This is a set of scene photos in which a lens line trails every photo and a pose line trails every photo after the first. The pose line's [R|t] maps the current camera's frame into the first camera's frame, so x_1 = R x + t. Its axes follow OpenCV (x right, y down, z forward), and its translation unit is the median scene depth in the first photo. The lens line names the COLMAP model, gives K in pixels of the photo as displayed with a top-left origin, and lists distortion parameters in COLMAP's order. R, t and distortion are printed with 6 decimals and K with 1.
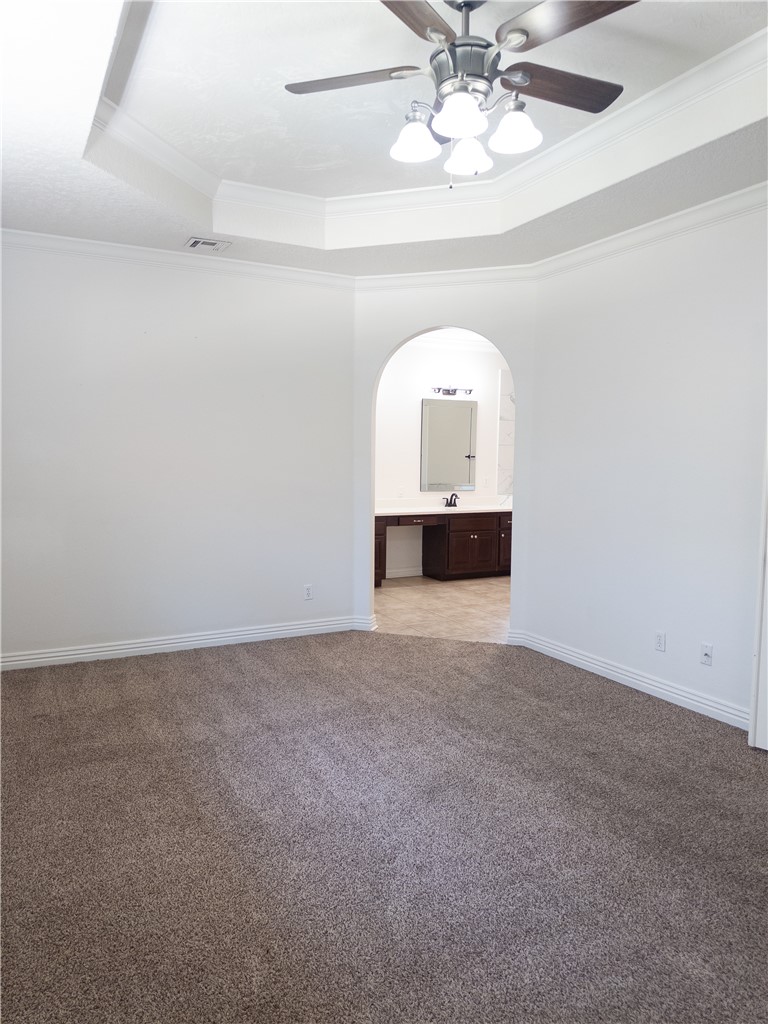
lens RADIAL K [[728.7, 0, 376.5], [0, 728.7, 511.3], [0, 0, 1]] dist [0.057587, -0.047799]
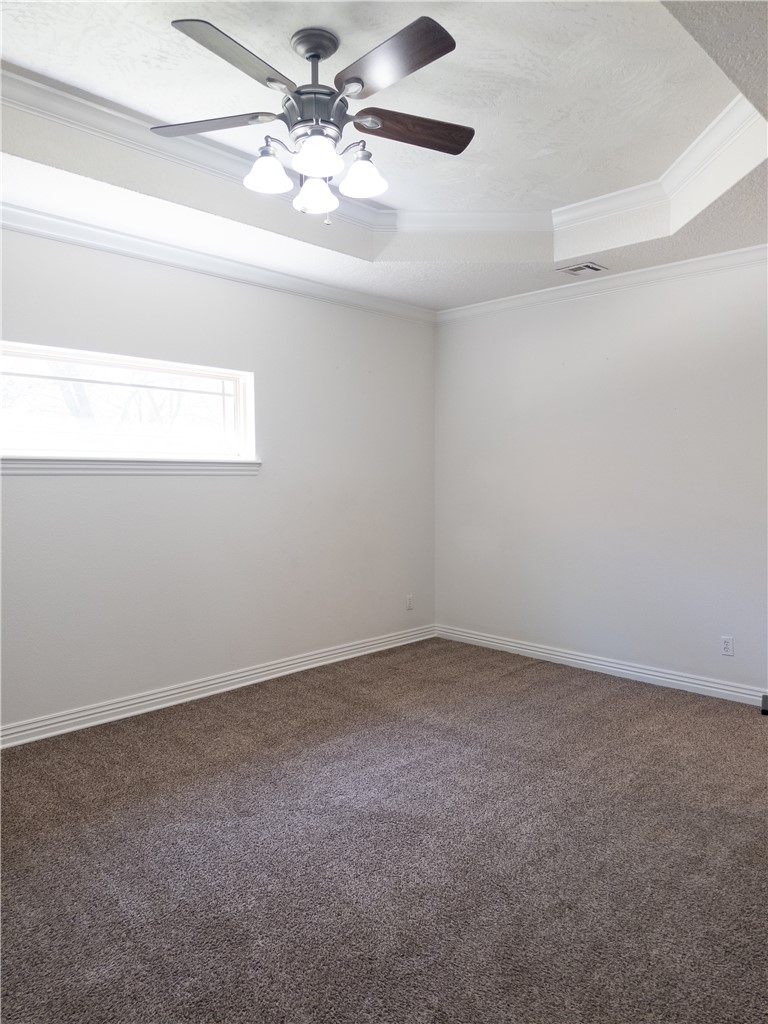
lens RADIAL K [[728.7, 0, 376.3], [0, 728.7, 512.4], [0, 0, 1]] dist [0.057587, -0.047799]
pose [[0.323687, 0.052228, -0.944722, 0.677675], [-0.075329, 0.996728, 0.029293, -0.039830], [0.943161, 0.061683, 0.326562, 0.440599]]
